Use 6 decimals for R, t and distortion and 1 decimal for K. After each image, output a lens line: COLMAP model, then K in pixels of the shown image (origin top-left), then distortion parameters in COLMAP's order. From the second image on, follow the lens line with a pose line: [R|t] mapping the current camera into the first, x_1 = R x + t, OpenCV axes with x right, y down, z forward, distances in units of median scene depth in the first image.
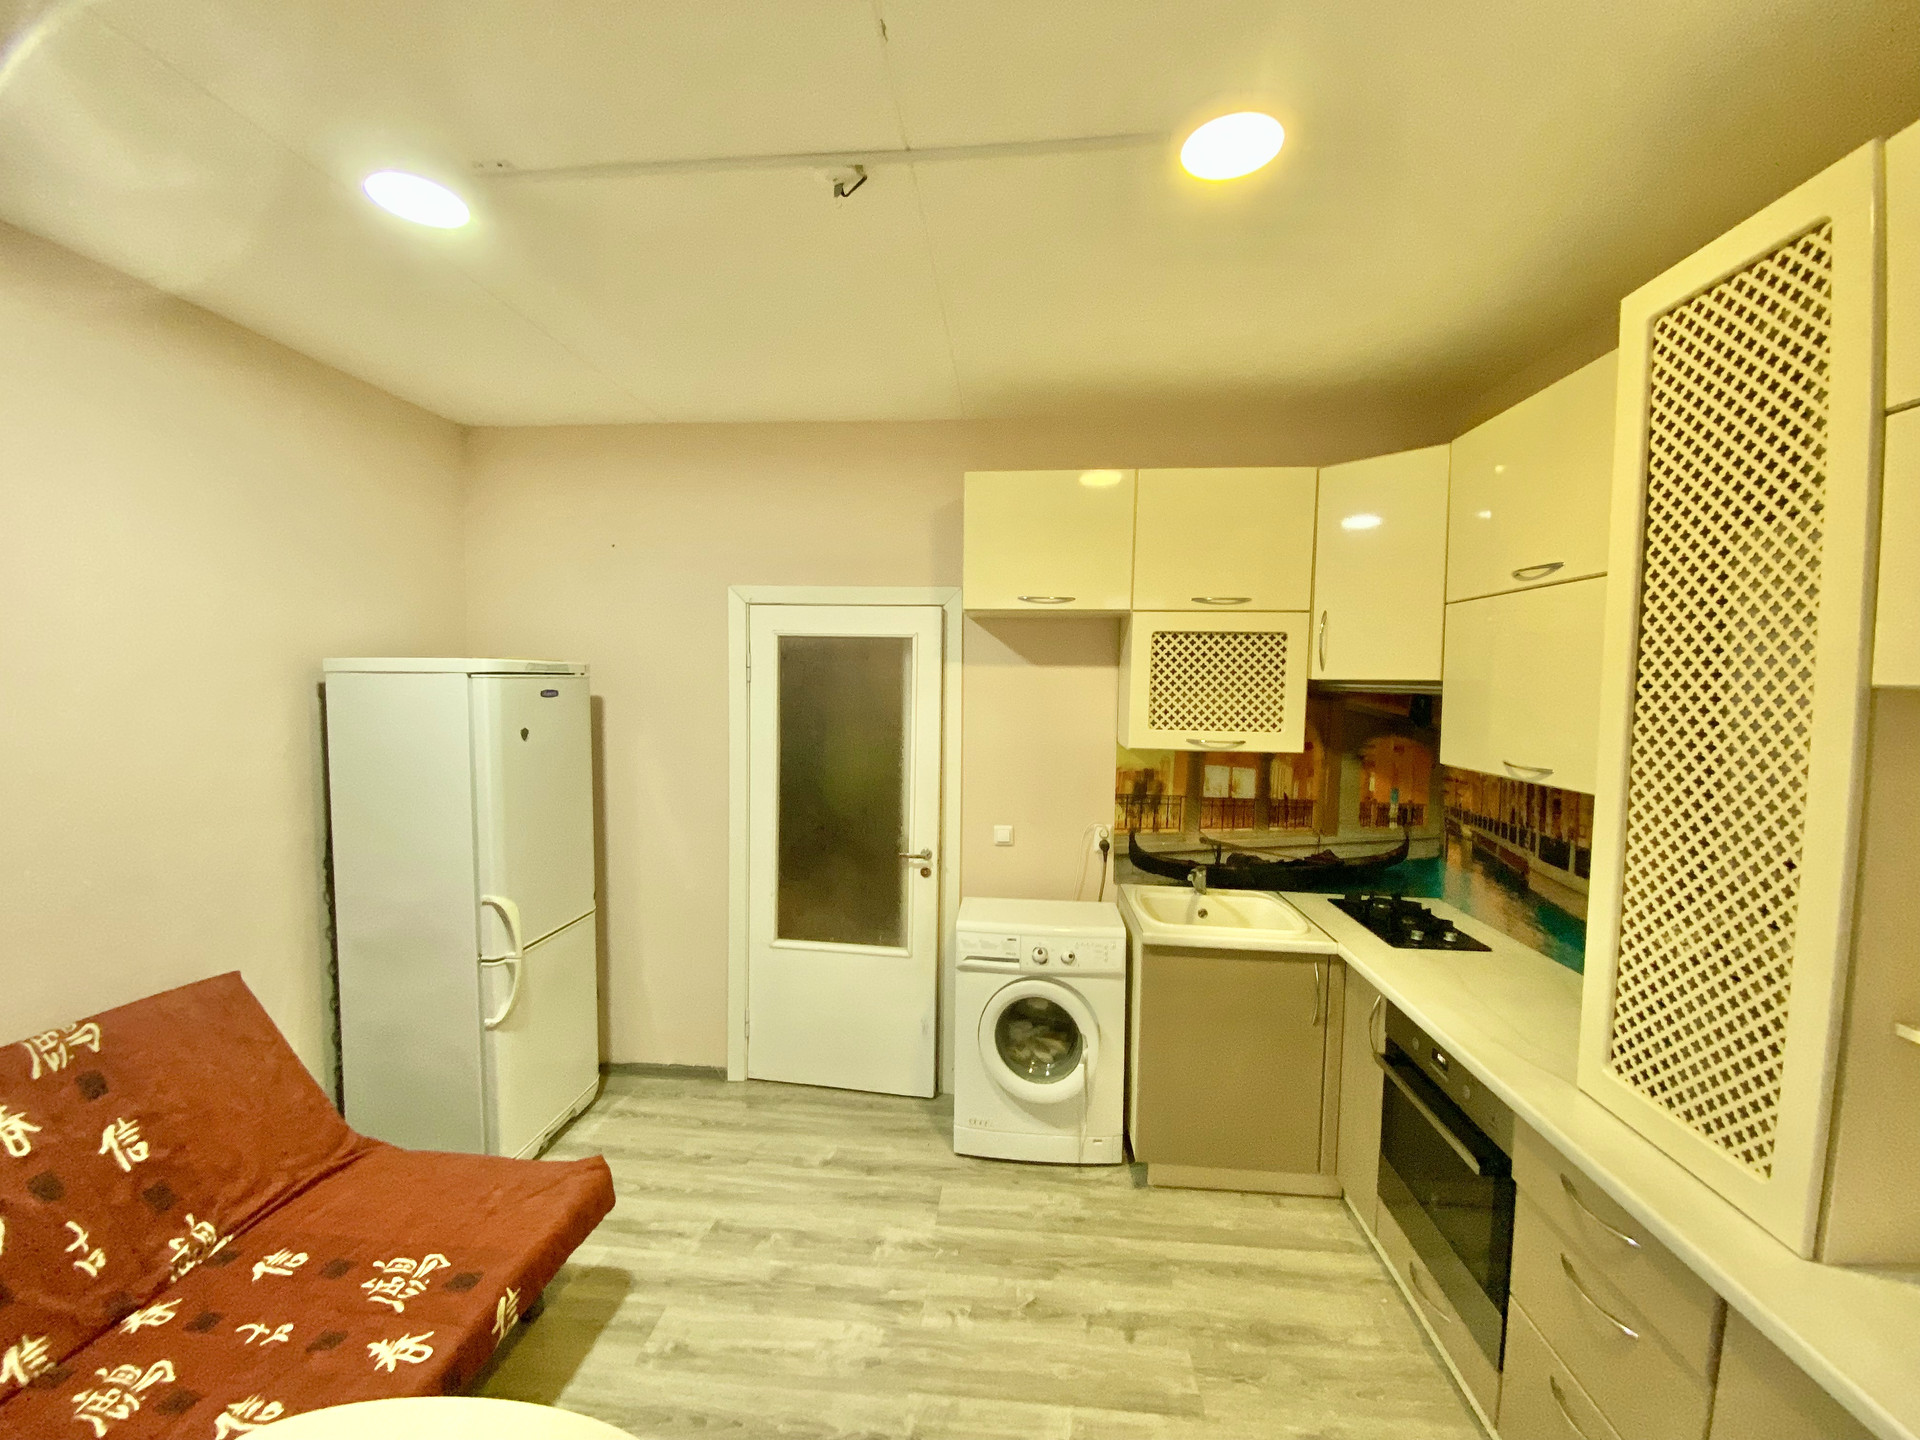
lens RADIAL K [[778.3, 0, 956.5], [0, 778.3, 717.4], [0, 0, 1]] dist [0.013180, -0.014761]
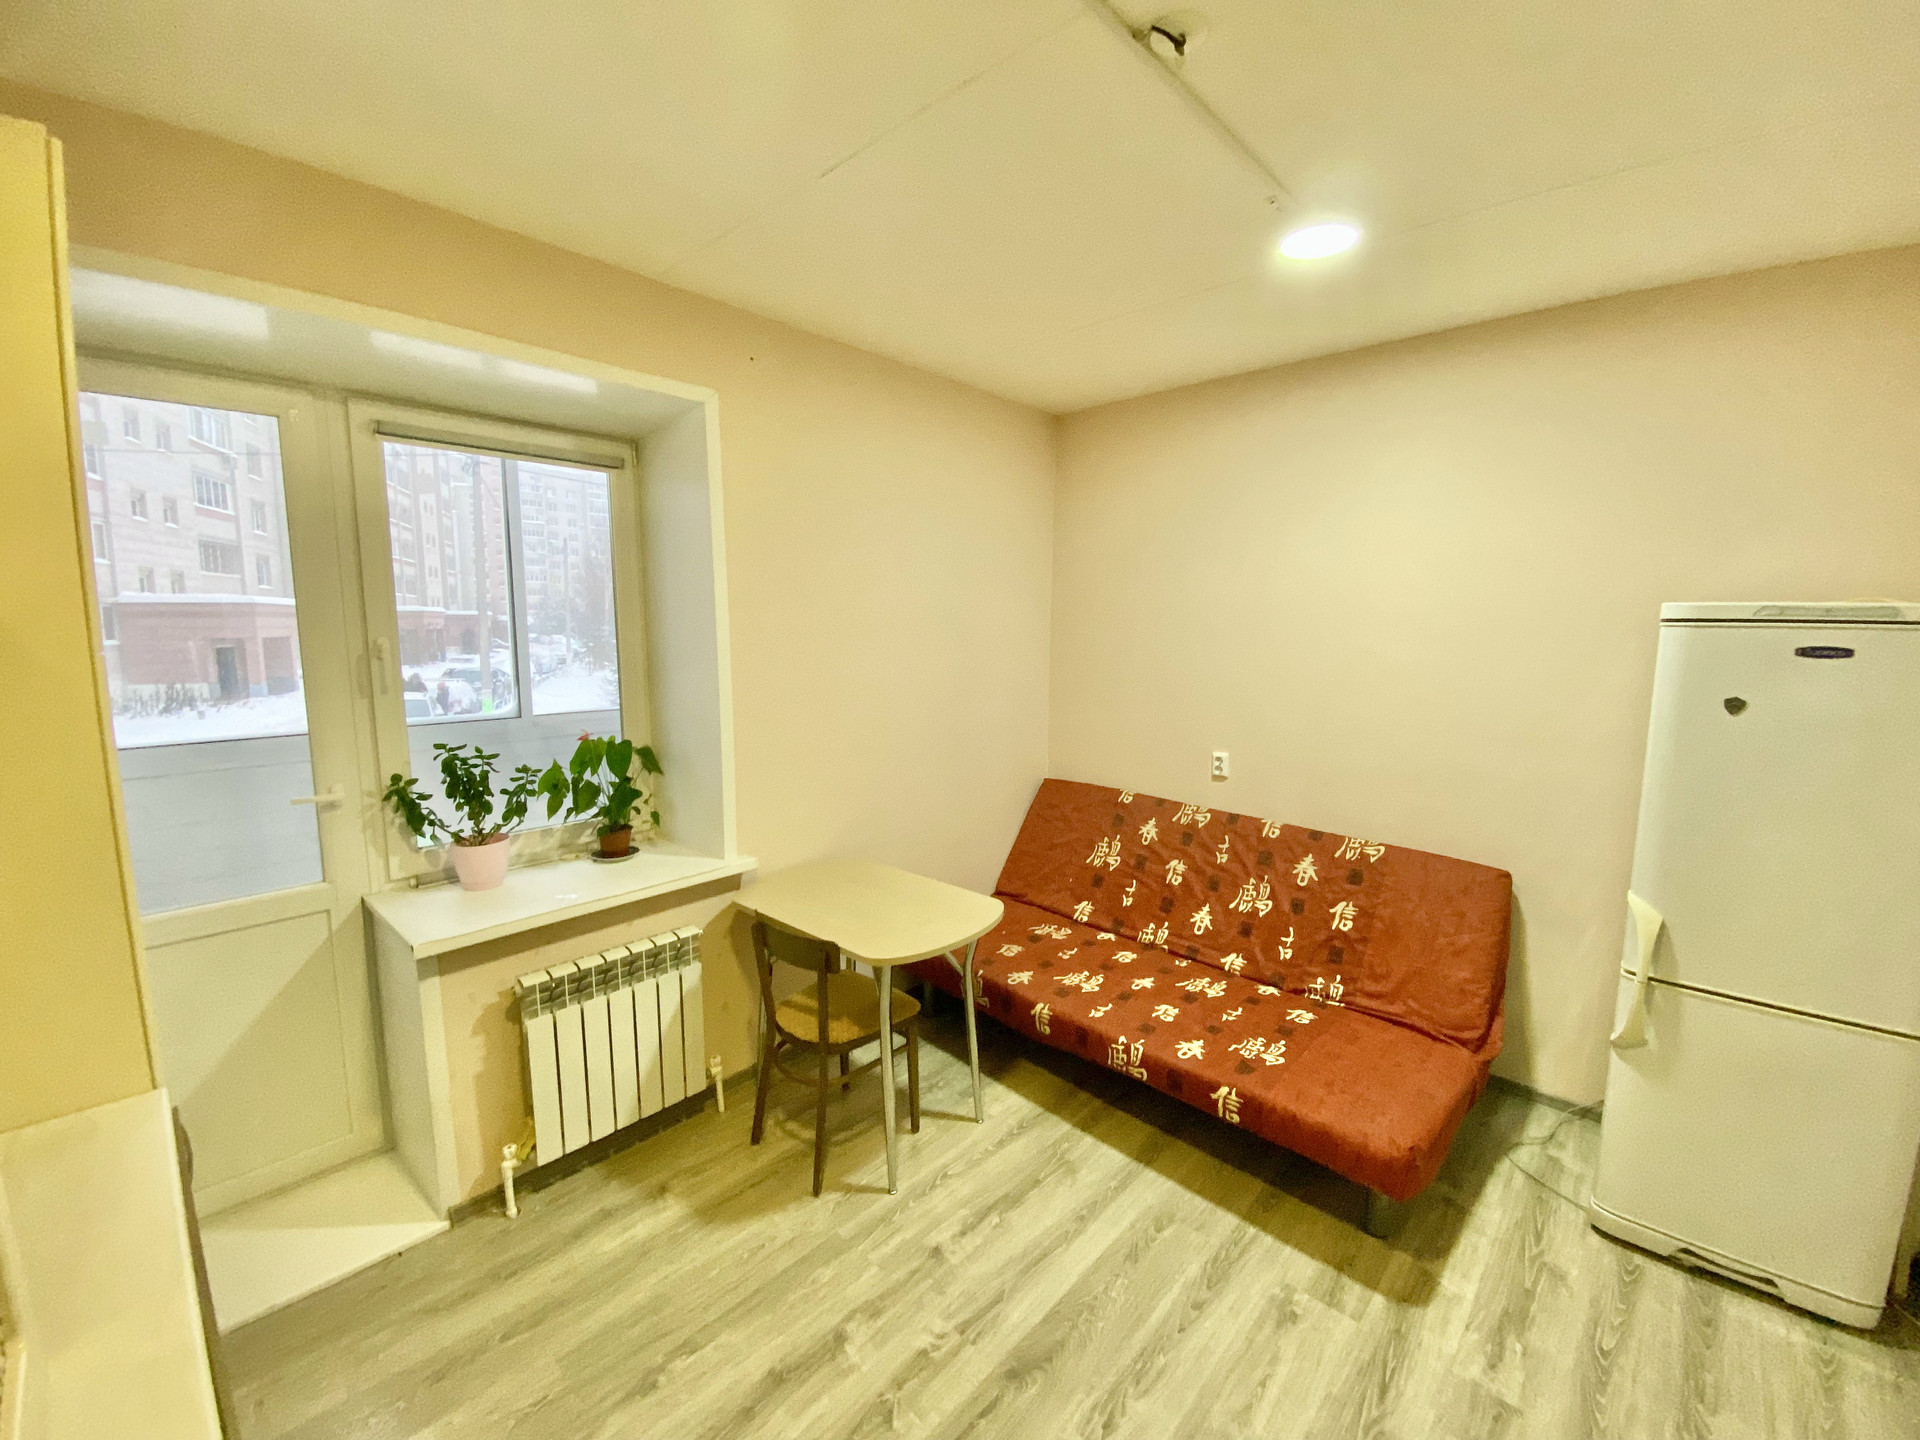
lens RADIAL K [[778.3, 0, 954.7], [0, 778.3, 713.2], [0, 0, 1]] dist [0.013180, -0.014761]
pose [[-0.613246, 0.074898, -0.786333, 0.467896], [-0.054251, 0.989150, 0.136525, -0.031641], [0.788026, 0.126383, -0.602529, 0.894065]]
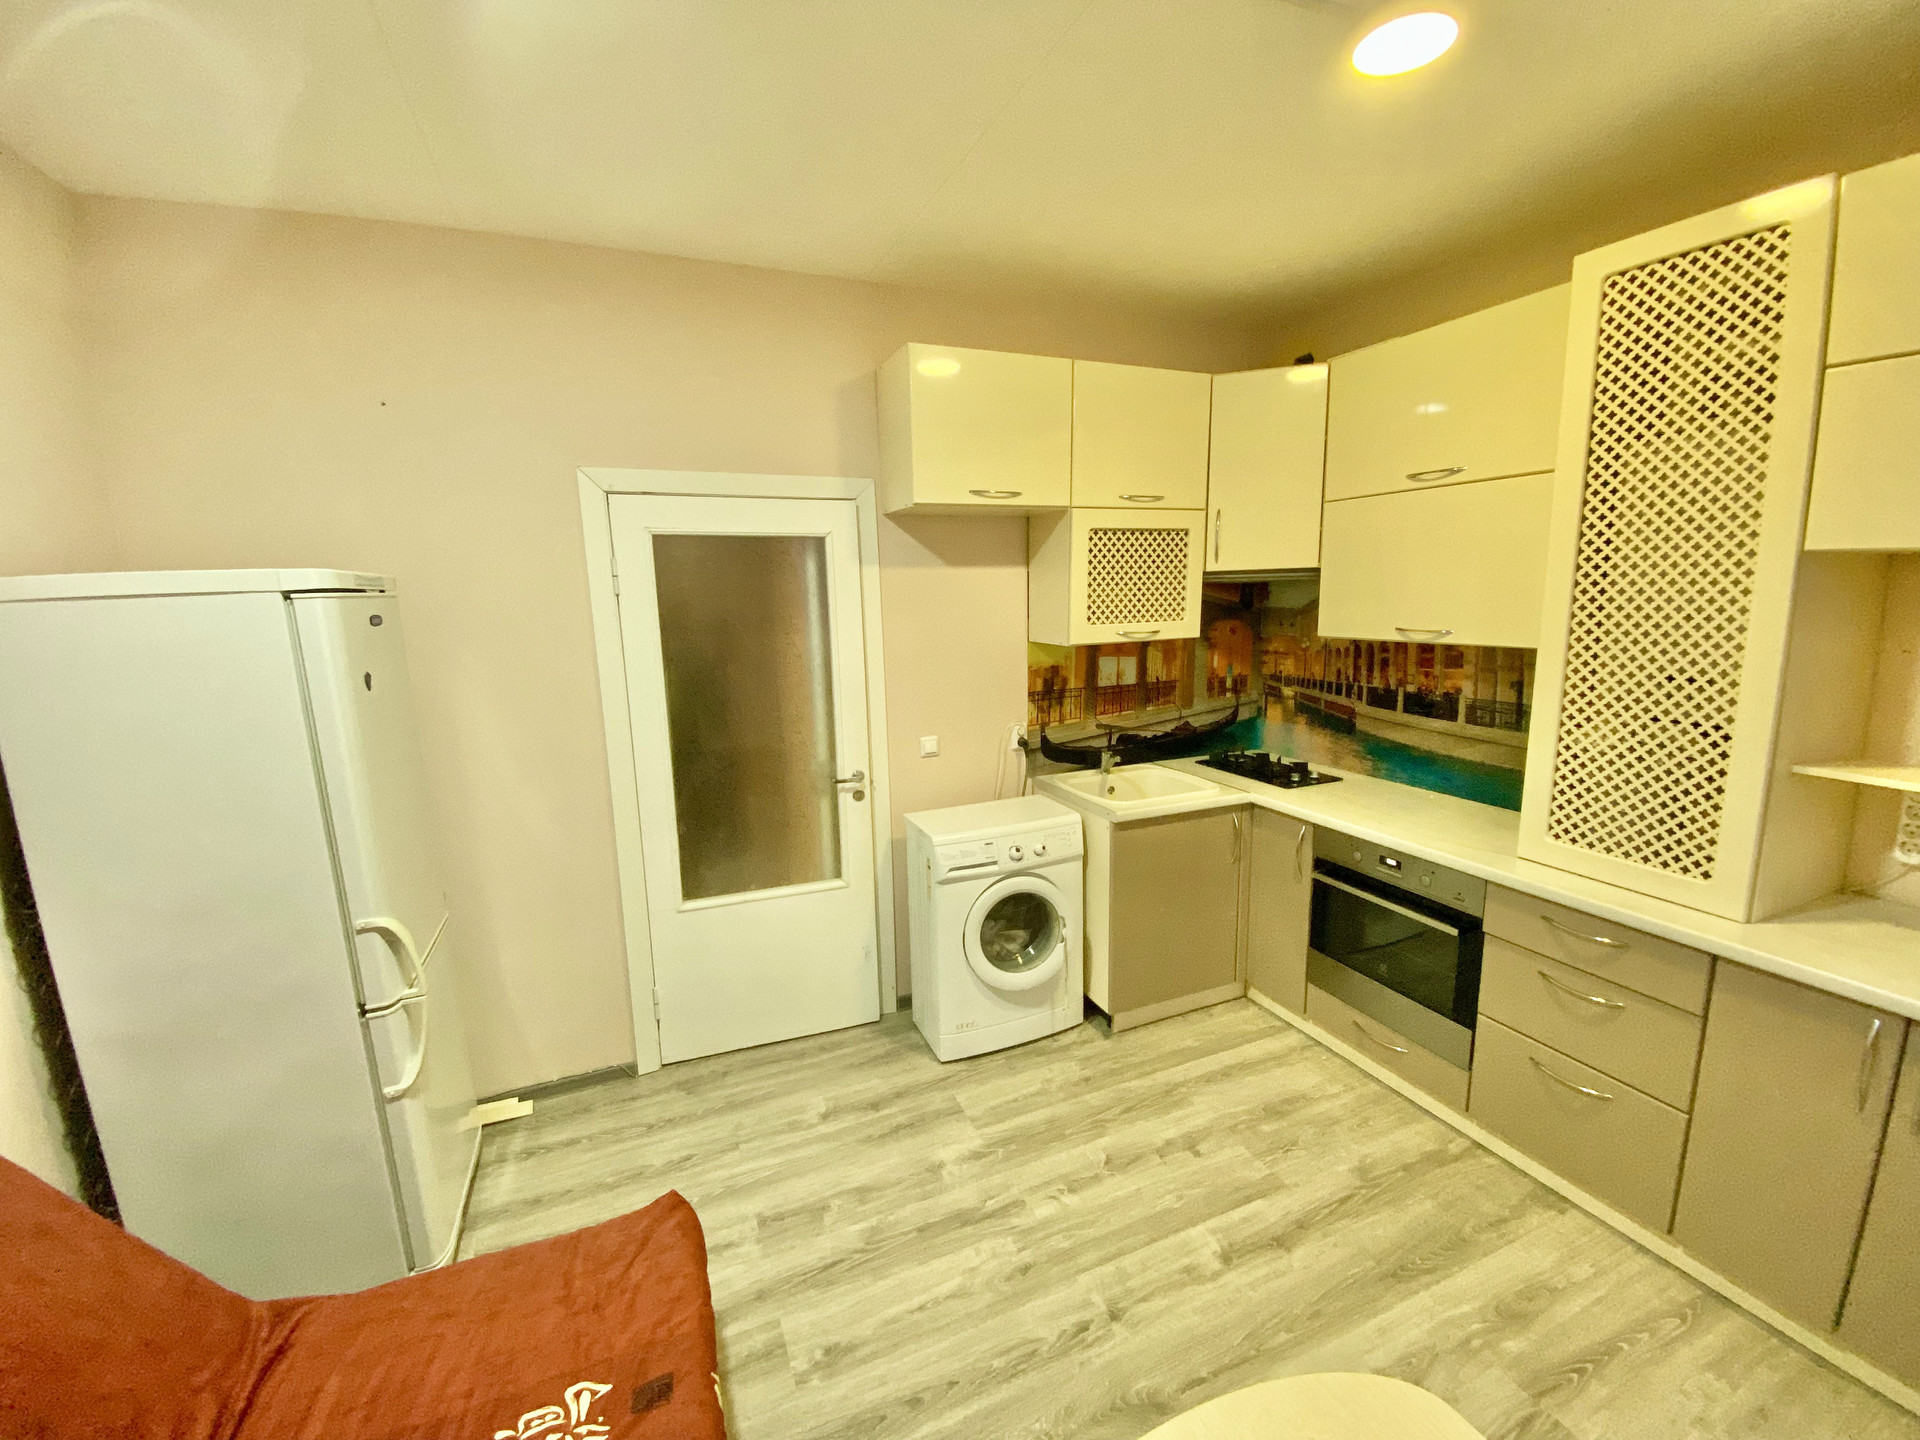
lens RADIAL K [[778.3, 0, 952.8], [0, 778.3, 716.9], [0, 0, 1]] dist [0.013180, -0.014761]
pose [[0.882110, -0.110785, 0.457830, -0.432065], [0.060170, 0.990488, 0.123745, -0.001666], [-0.467184, -0.081609, 0.880386, 0.167241]]
